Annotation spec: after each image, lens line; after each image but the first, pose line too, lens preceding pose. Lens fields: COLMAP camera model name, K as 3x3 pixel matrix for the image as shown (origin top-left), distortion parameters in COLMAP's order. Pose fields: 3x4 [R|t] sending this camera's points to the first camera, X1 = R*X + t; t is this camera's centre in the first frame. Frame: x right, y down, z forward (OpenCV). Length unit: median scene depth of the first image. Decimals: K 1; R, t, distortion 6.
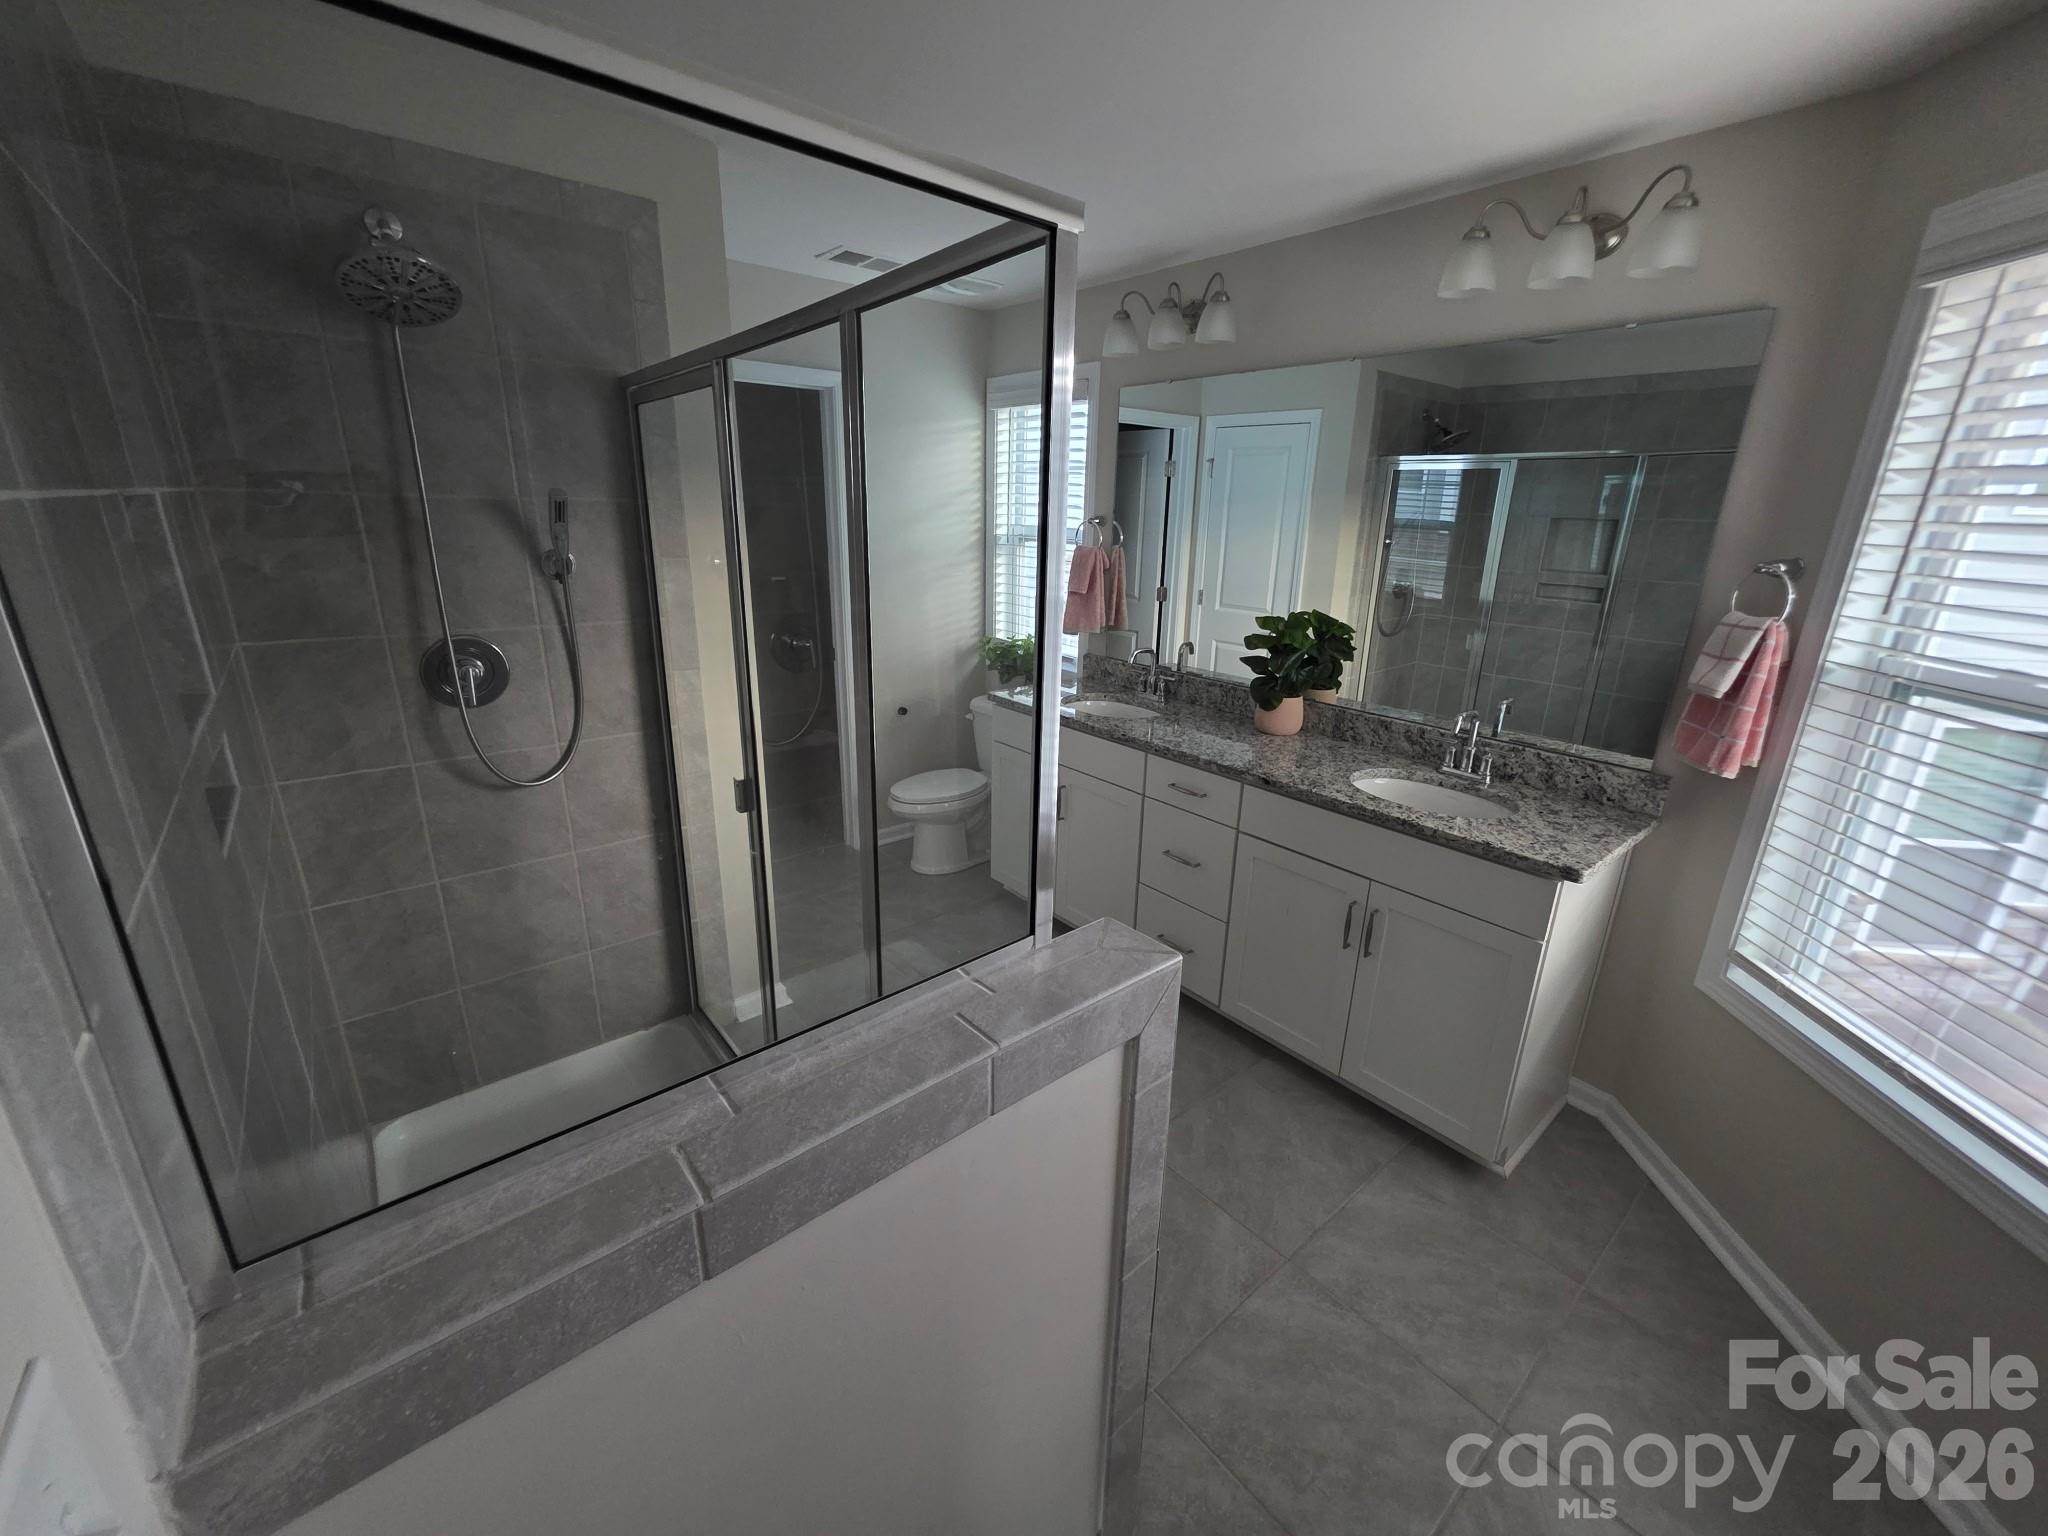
lens RADIAL K [[814.7, 0, 1031.2], [0, 814.7, 760.8], [0, 0, 1]] dist [0.001615, 0.000316]
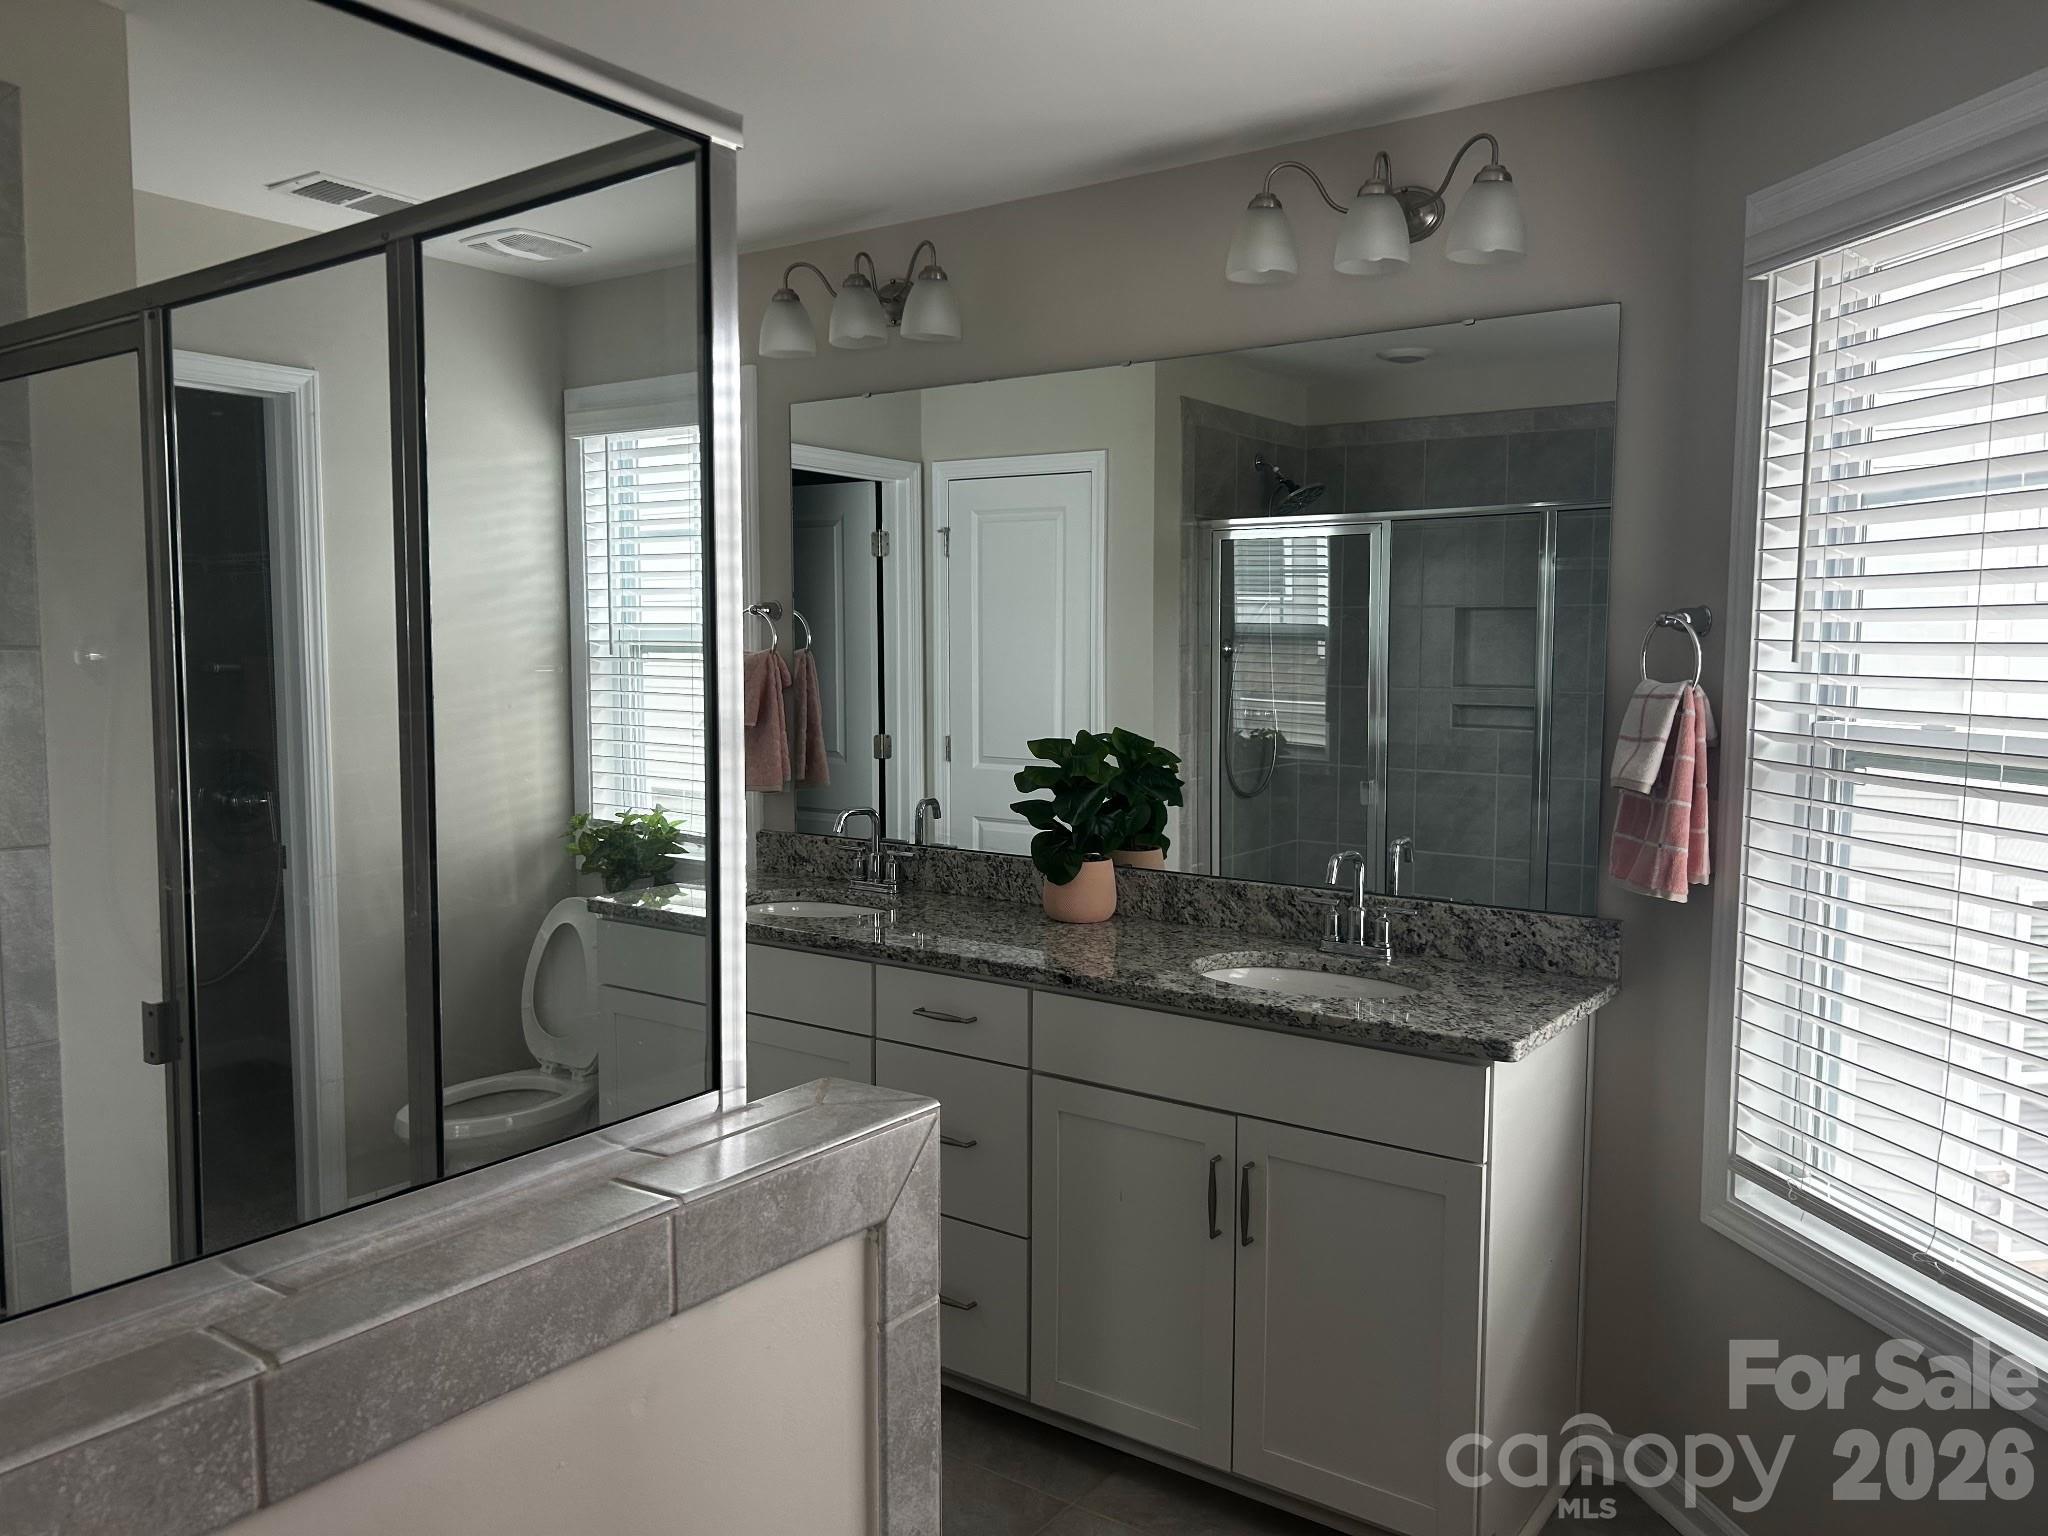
lens RADIAL K [[1516.4, 0, 1016.5], [0, 1516.4, 779.5], [0, 0, 1]] dist [0.061053, -0.064126]
pose [[0.969863, -0.041313, 0.240125, -0.023451], [0.090862, 0.975755, -0.199114, 0.110874], [-0.226077, 0.214931, 0.950102, -0.143125]]
